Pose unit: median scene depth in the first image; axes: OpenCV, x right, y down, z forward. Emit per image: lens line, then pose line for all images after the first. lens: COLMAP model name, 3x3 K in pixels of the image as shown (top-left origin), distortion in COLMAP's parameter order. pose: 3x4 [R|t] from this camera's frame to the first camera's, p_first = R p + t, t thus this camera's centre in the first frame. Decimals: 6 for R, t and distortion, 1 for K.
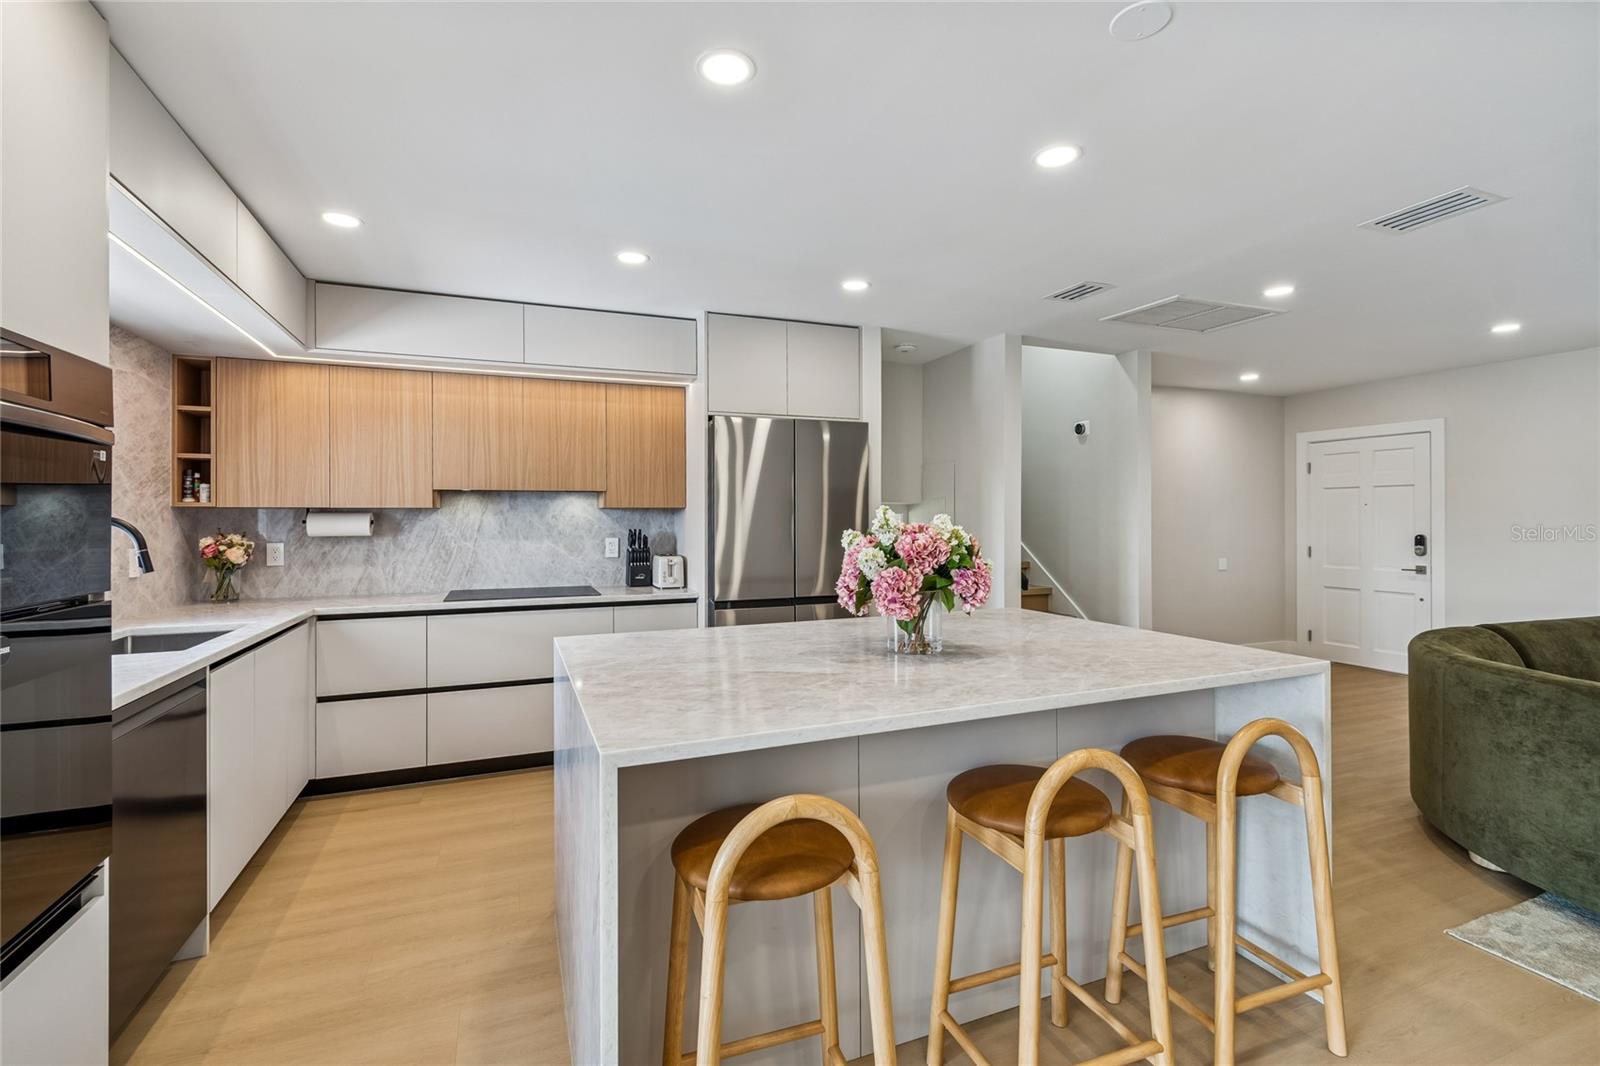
lens RADIAL K [[708.8, 0, 796.2], [0, 708.8, 528.7], [0, 0, 1]] dist [-0.001171, -0.000989]
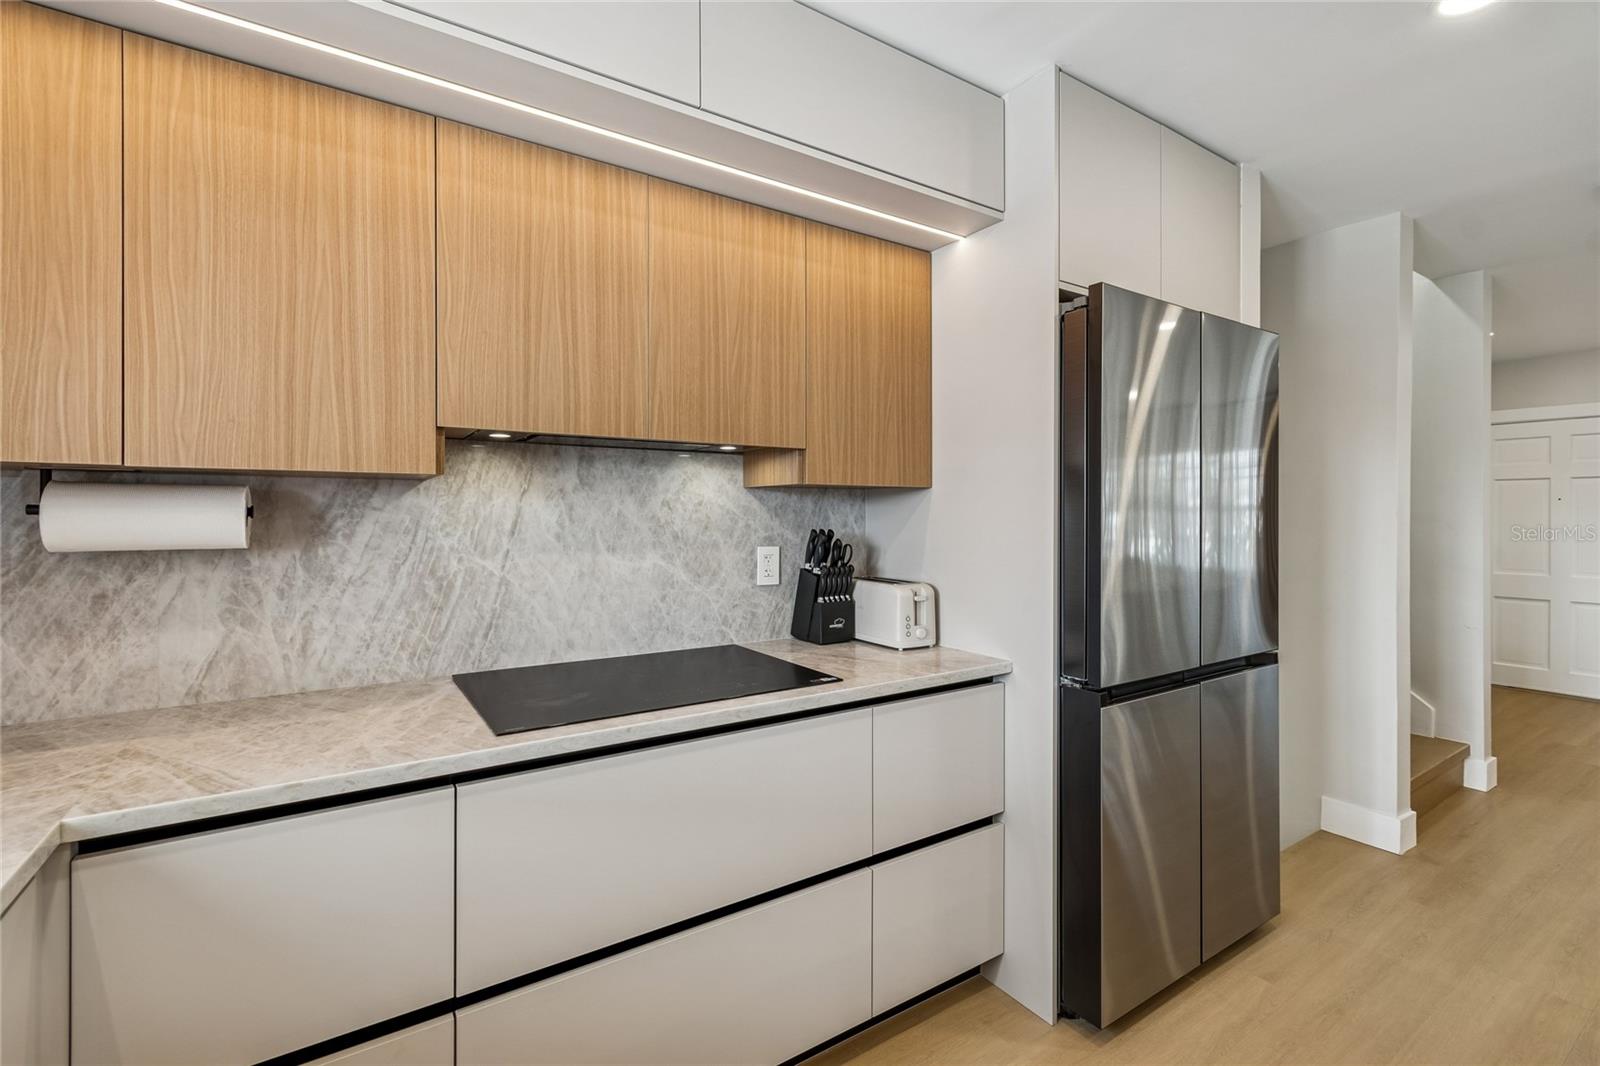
lens RADIAL K [[708.8, 0, 801.1], [0, 708.8, 524.2], [0, 0, 1]] dist [-0.001171, -0.000989]
pose [[0.980253, 0.001965, 0.197739, -0.365907], [-0.001481, 0.999996, -0.002592, -0.001829], [-0.197744, 0.002247, 0.980251, 0.543623]]
